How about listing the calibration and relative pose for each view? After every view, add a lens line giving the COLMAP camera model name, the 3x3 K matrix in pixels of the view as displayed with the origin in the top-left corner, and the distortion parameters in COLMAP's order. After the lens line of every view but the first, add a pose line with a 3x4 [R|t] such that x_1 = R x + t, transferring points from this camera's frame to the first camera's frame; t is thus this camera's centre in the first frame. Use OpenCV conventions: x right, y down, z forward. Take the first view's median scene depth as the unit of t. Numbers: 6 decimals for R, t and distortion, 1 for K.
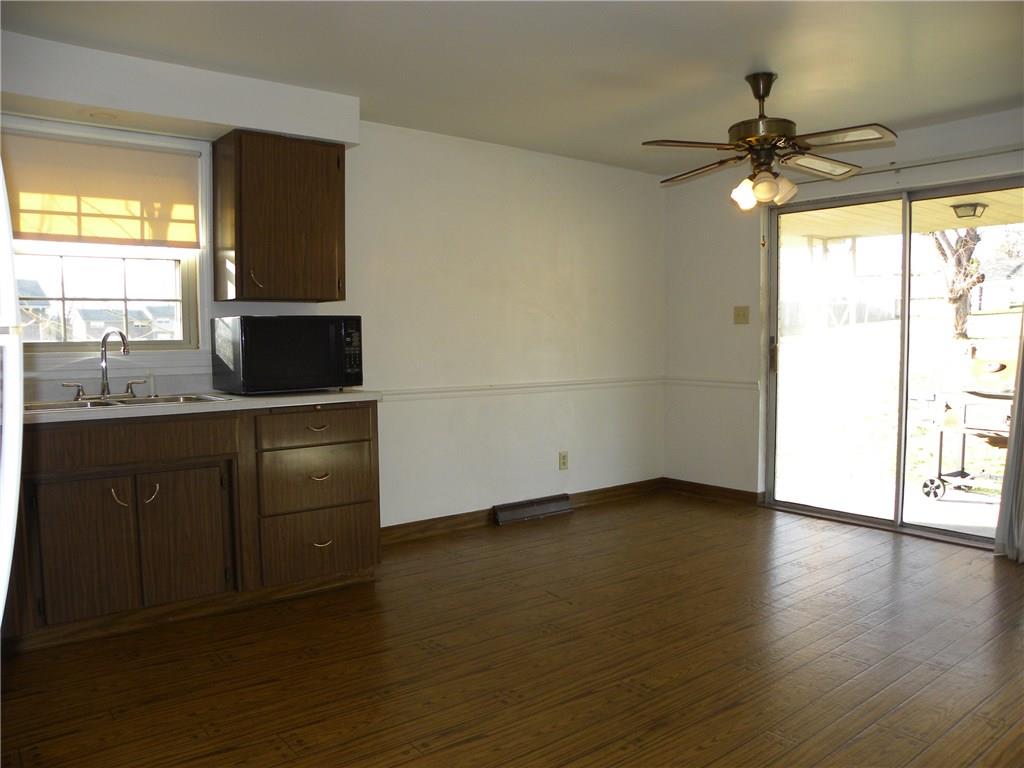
lens RADIAL K [[780.9, 0, 508.1], [0, 780.9, 397.9], [0, 0, 1]] dist [-0.156924, 0.110049]
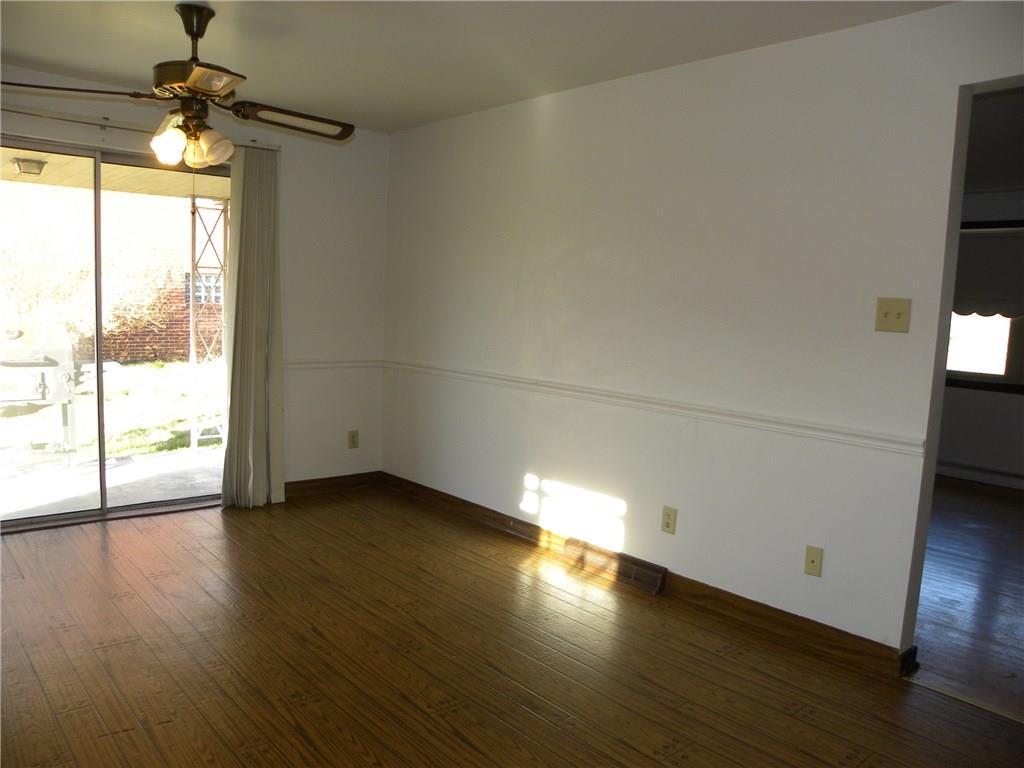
lens RADIAL K [[780.9, 0, 508.1], [0, 780.9, 397.9], [0, 0, 1]] dist [-0.156924, 0.110049]
pose [[-0.046997, -0.121271, 0.991506, -0.511537], [0.040124, 0.991573, 0.123181, -0.082213], [-0.998089, 0.045573, -0.041735, 0.661038]]
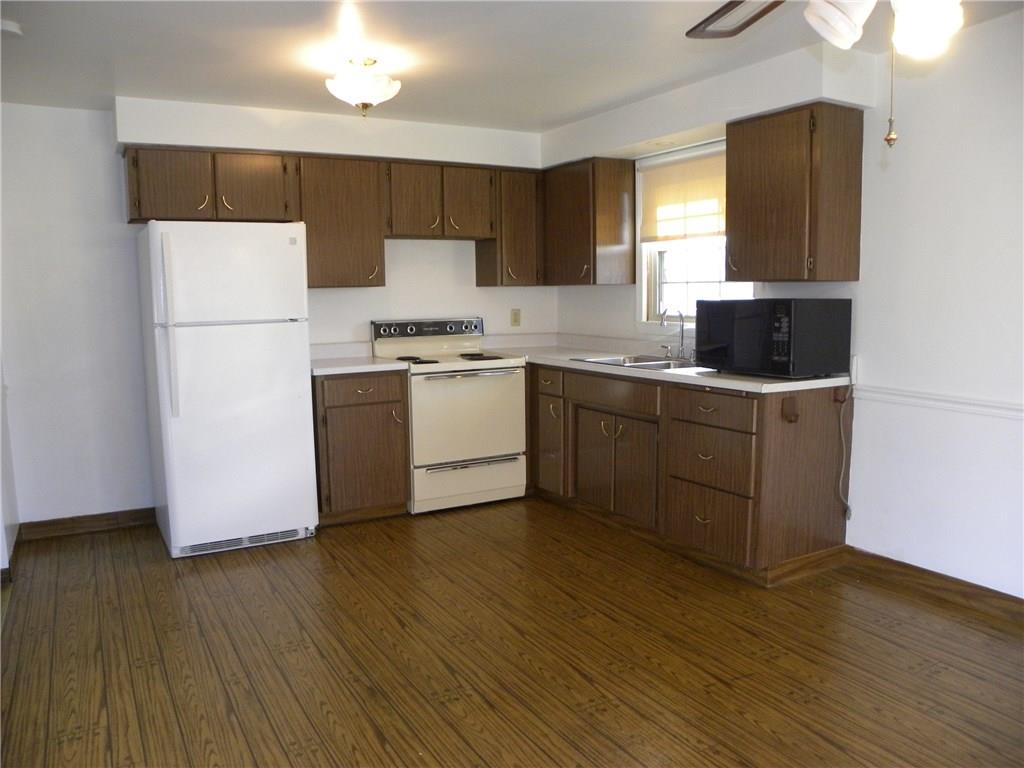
lens RADIAL K [[780.9, 0, 508.1], [0, 780.9, 397.9], [0, 0, 1]] dist [-0.156924, 0.110049]
pose [[-0.153022, 0.139233, -0.978365, 0.746186], [-0.066034, 0.986372, 0.150700, -0.105747], [0.986014, 0.087666, -0.141743, 0.821991]]
